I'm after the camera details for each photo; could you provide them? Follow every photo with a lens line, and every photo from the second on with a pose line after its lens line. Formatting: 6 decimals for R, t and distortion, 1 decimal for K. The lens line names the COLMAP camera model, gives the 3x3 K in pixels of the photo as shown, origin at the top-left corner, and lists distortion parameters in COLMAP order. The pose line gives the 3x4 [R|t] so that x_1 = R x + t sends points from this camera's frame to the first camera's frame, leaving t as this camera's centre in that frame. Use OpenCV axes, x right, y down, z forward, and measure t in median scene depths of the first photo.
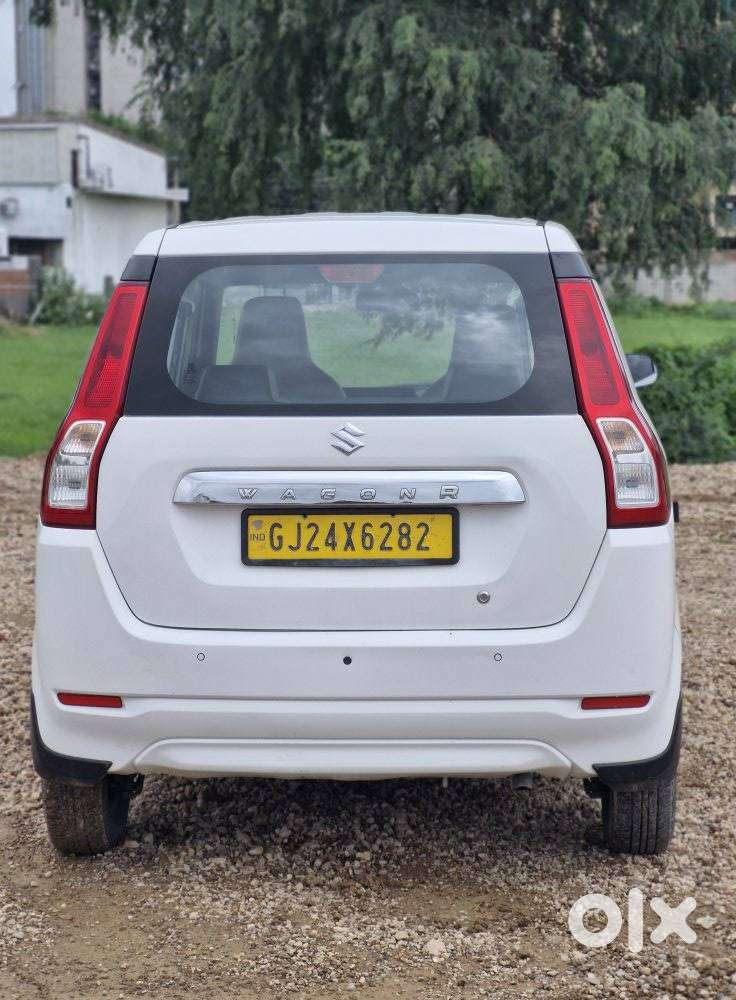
lens RADIAL K [[2050.8, 0, 364.6], [0, 2050.8, 456.2], [0, 0, 1]] dist [-0.045562, 0.753622]
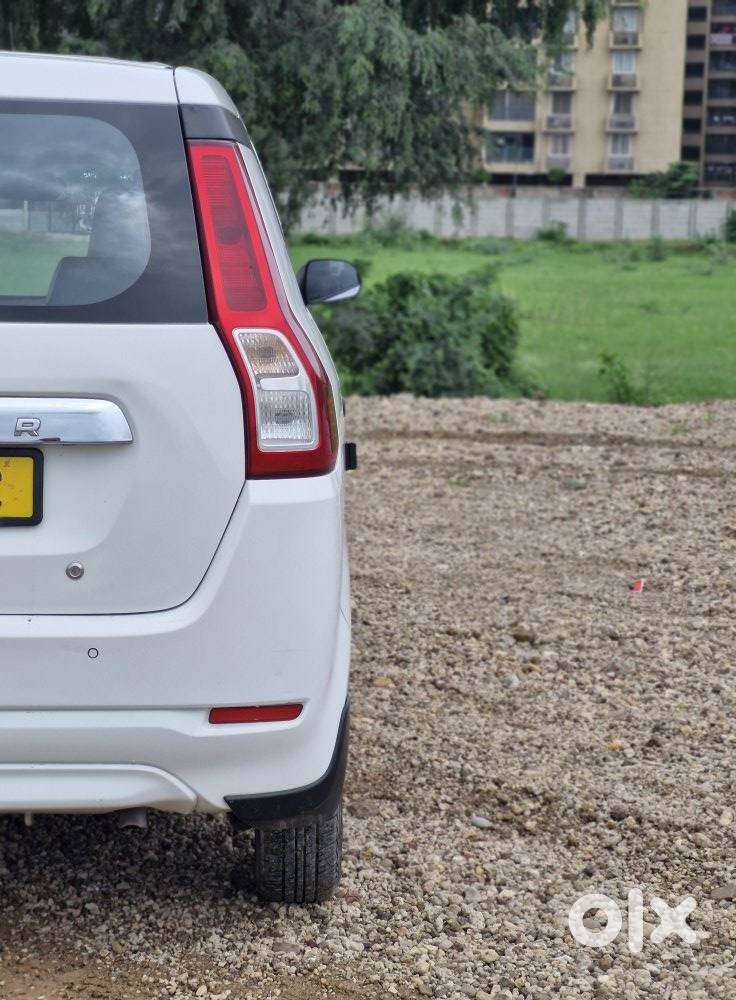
lens RADIAL K [[2050.8, 0, 364.6], [0, 2050.8, 456.2], [0, 0, 1]] dist [-0.045562, 0.753622]
pose [[0.993879, 0.012981, 0.109710, 0.068485], [-0.016630, 0.999336, 0.032411, 0.002119], [-0.109216, -0.034037, 0.993435, 0.227326]]
